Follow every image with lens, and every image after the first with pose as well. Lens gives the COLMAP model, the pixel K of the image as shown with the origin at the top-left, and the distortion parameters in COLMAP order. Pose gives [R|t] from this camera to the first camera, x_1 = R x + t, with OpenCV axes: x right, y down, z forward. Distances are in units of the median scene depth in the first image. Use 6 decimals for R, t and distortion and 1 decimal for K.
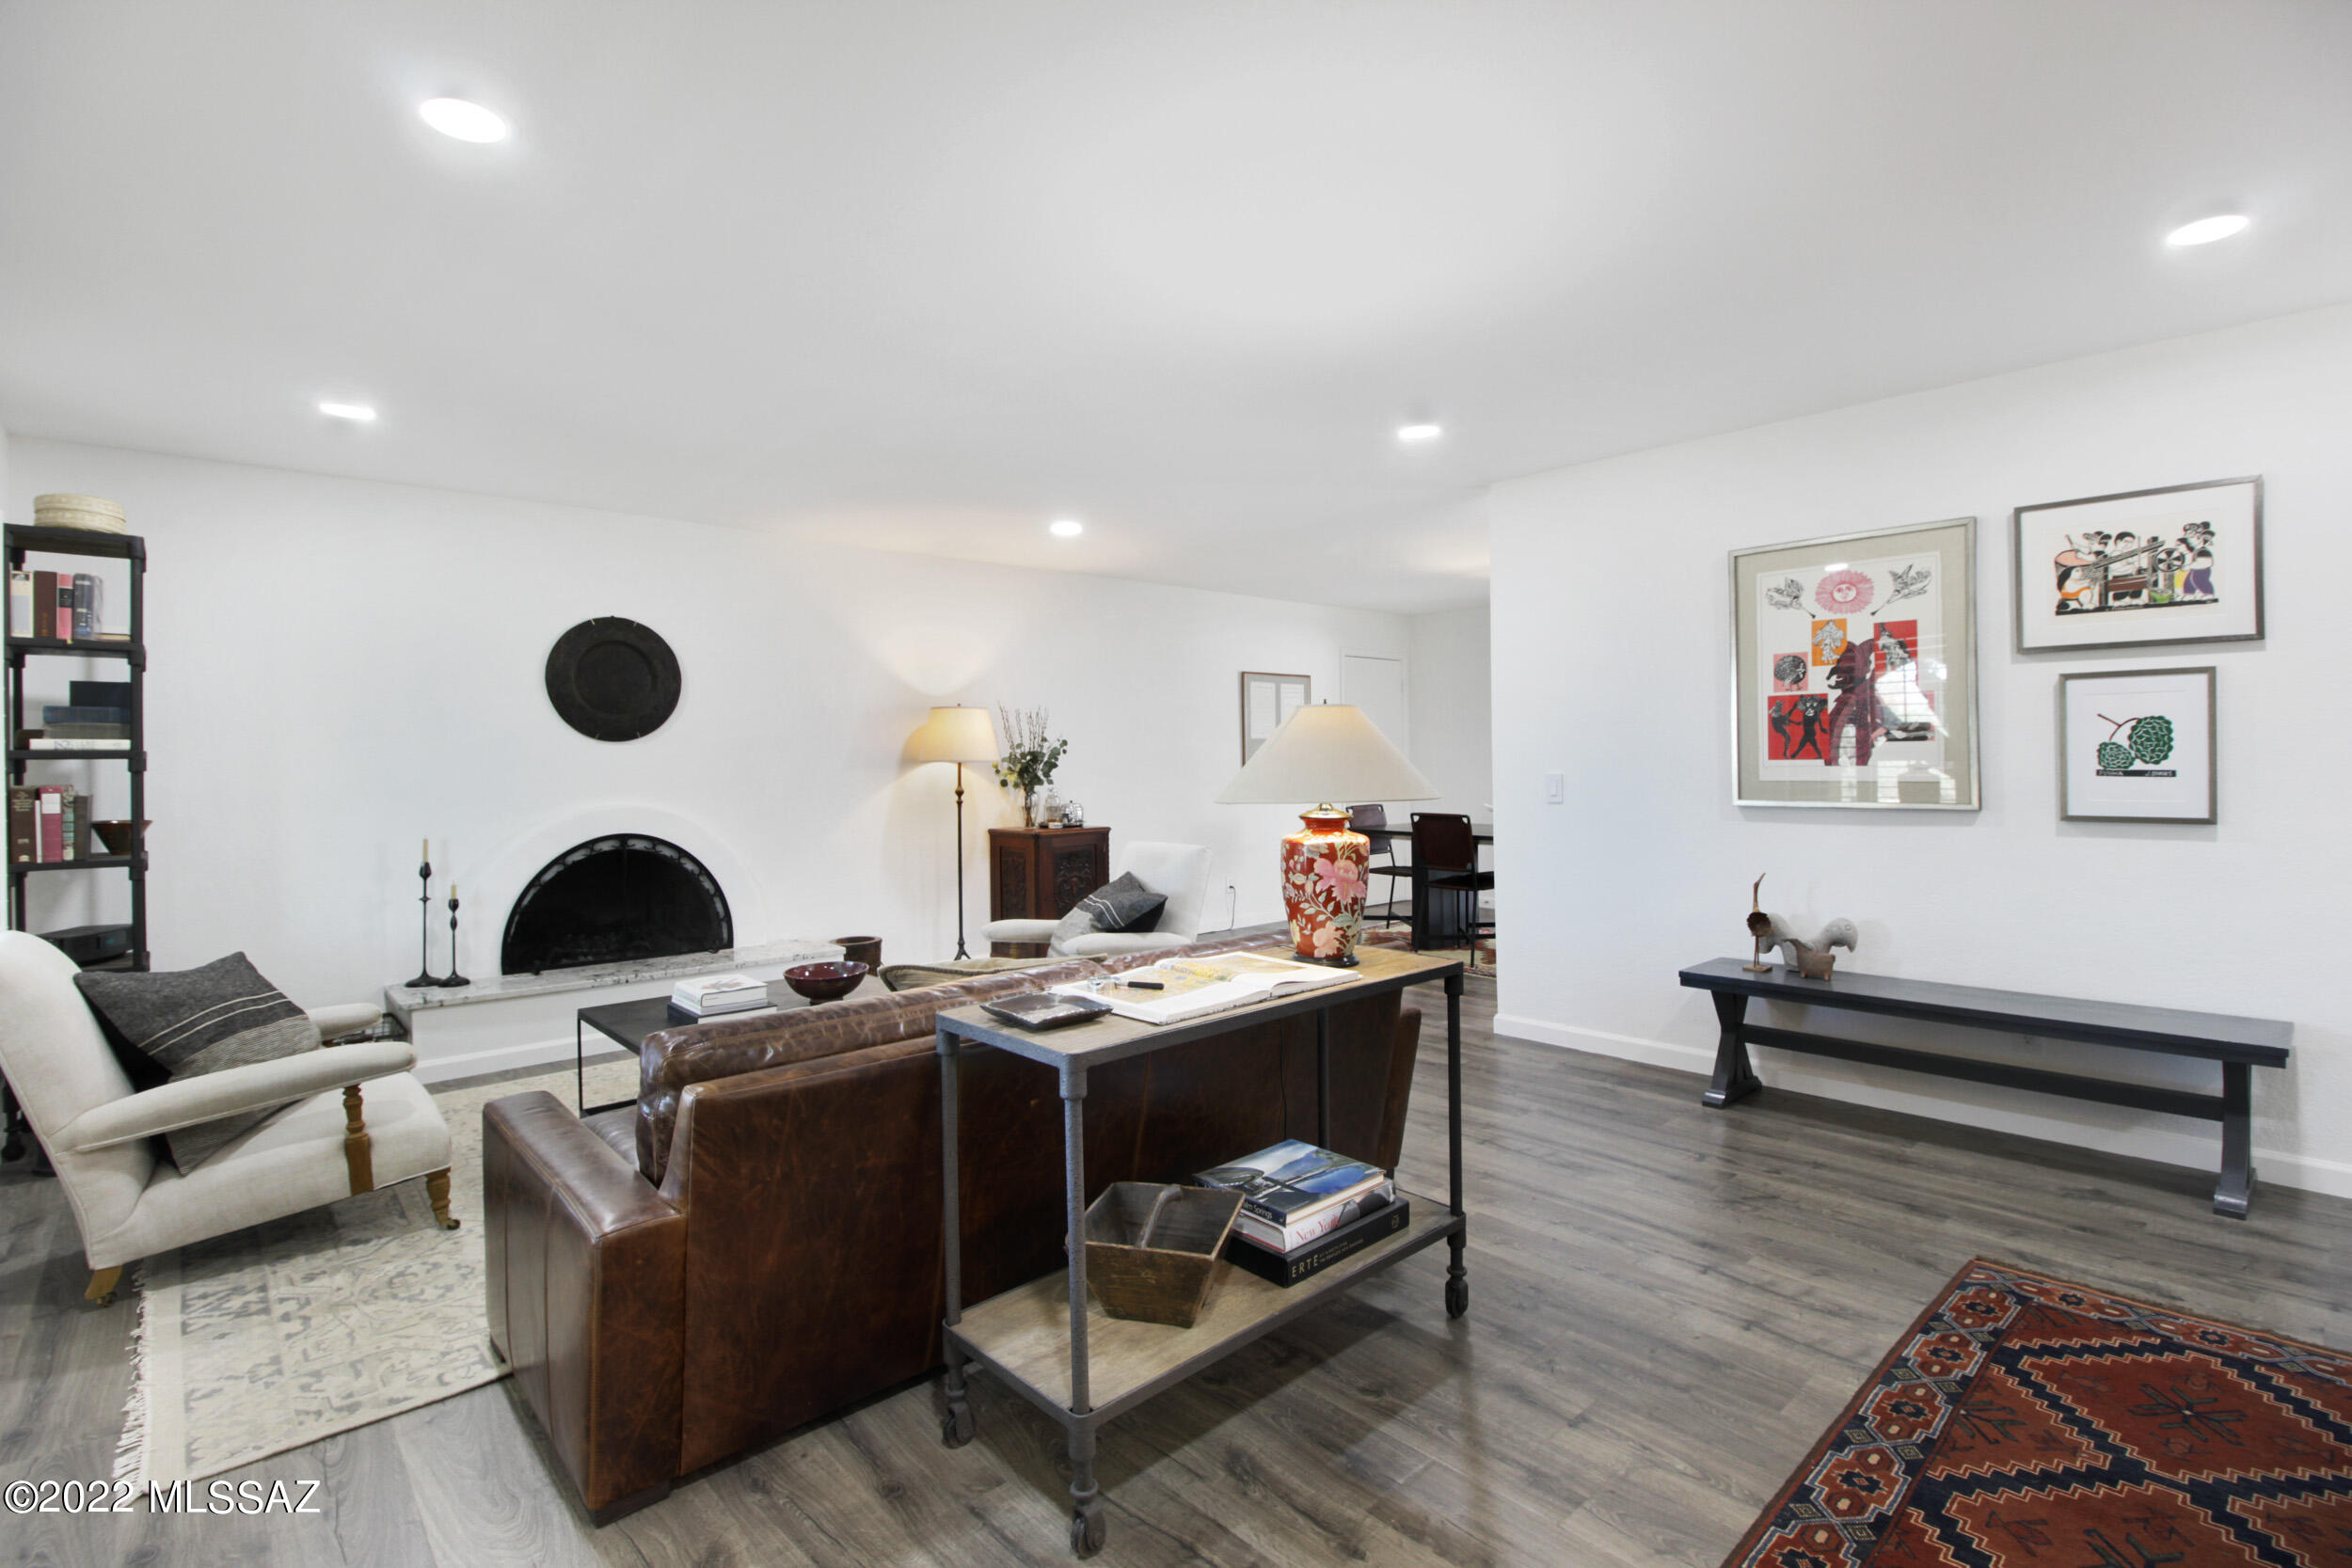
lens RADIAL K [[1096.6, 0, 1177.3], [0, 1096.6, 764.6], [0, 0, 1]] dist [-0.015880, -0.000927]
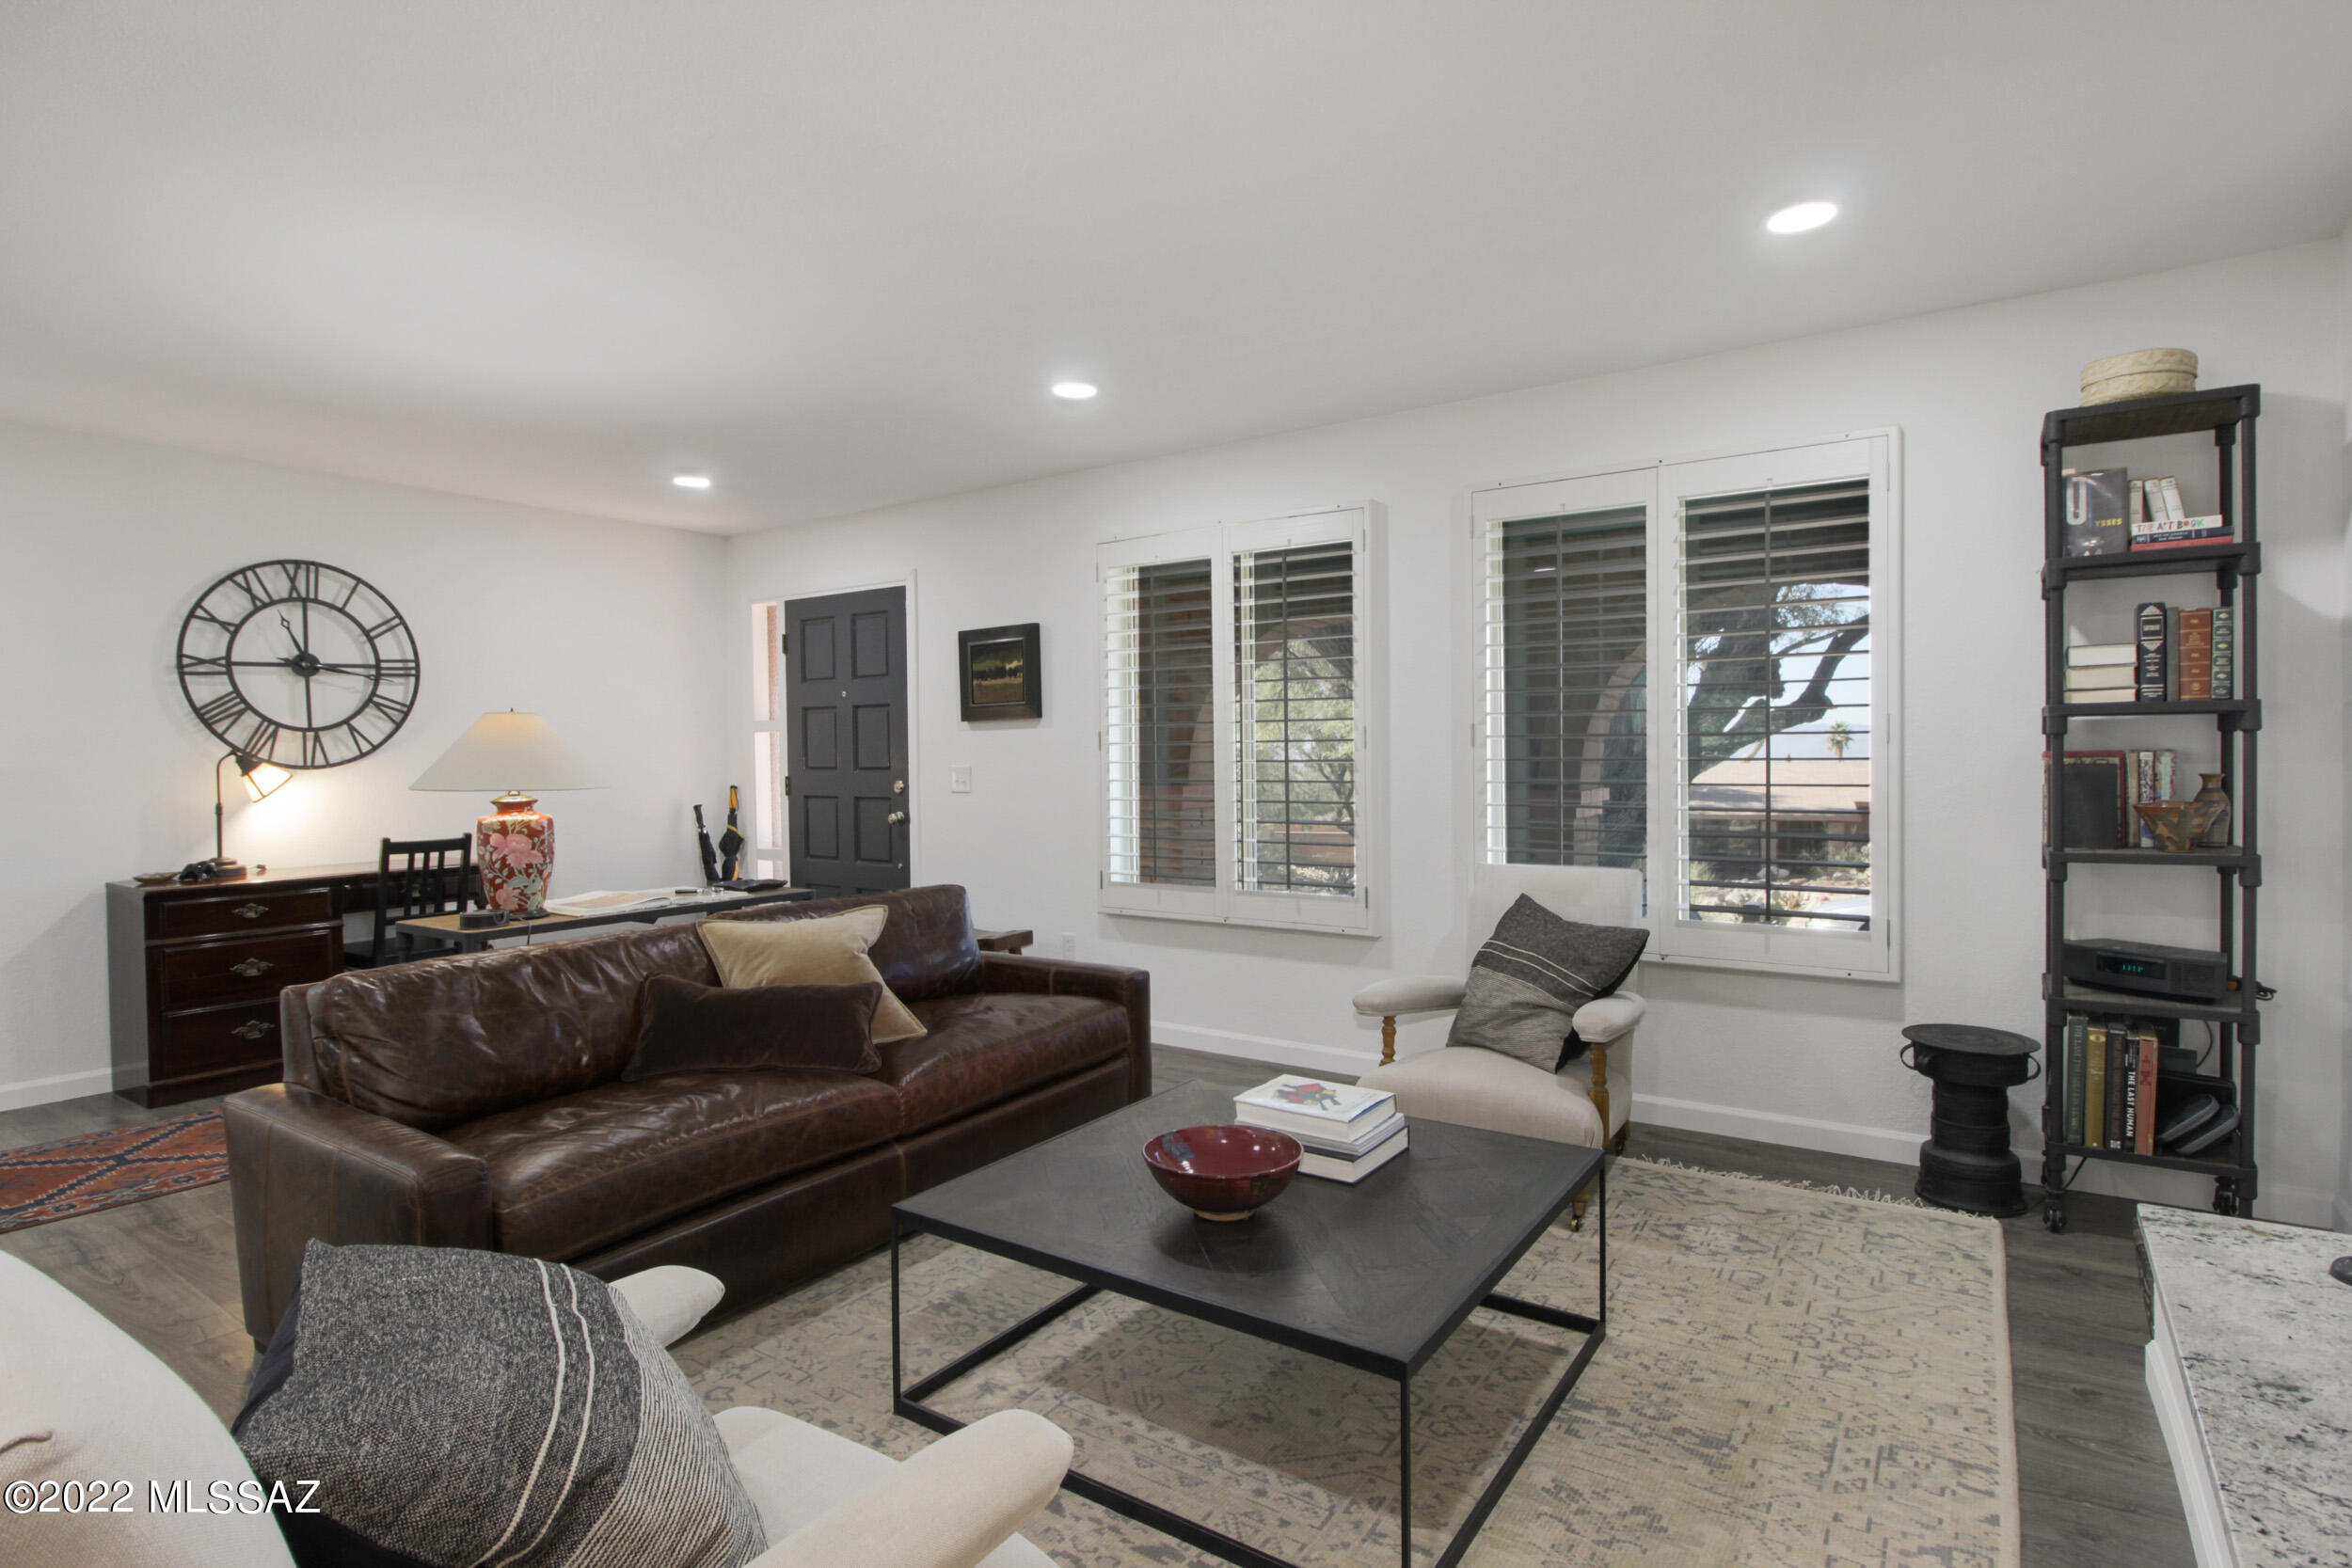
lens RADIAL K [[1182.5, 0, 1168.7], [0, 1182.5, 770.5], [0, 0, 1]] dist [0.004648, -0.014371]
pose [[-0.973213, 0.028137, -0.228176, -0.187272], [0.023871, 0.999485, 0.021436, 0.000423], [0.228662, 0.015415, -0.973384, 1.618192]]
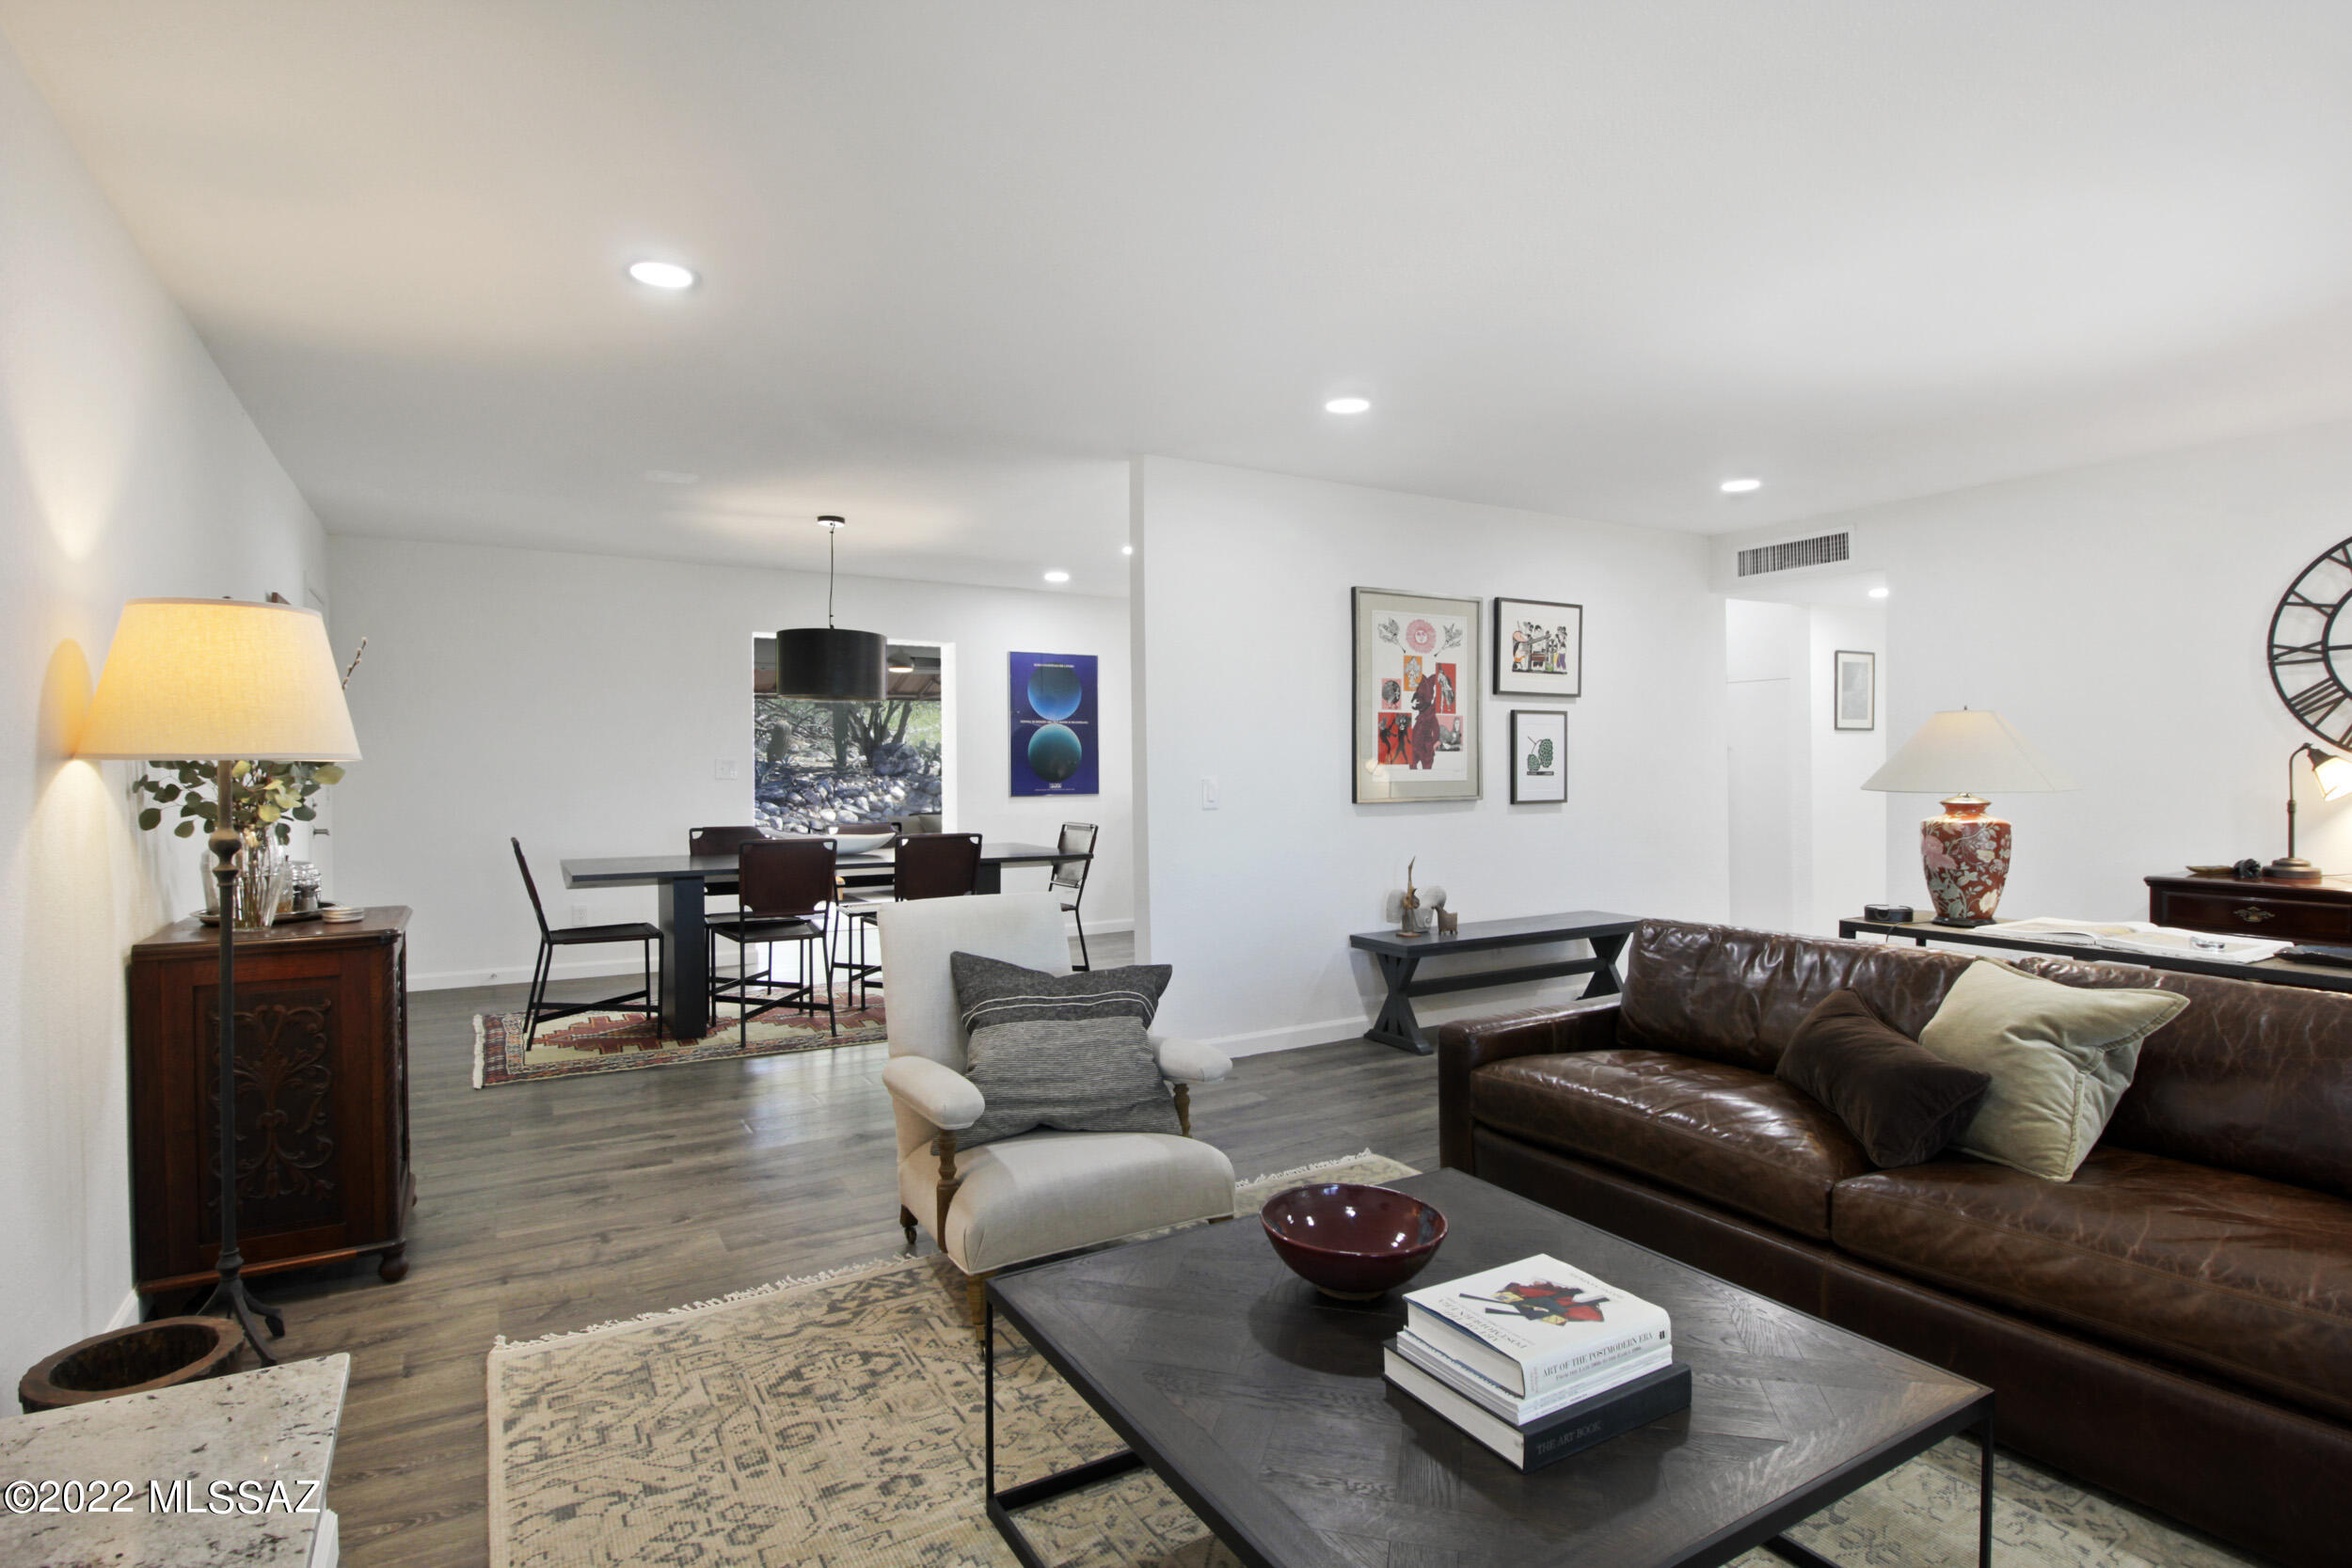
lens RADIAL K [[1182.5, 0, 1168.7], [0, 1182.5, 770.5], [0, 0, 1]] dist [0.004648, -0.014371]
pose [[0.212465, 0.003637, 0.977162, -0.862011], [0.005558, 0.999972, -0.004930, 0.007959], [-0.977153, 0.006478, 0.212439, 1.027172]]
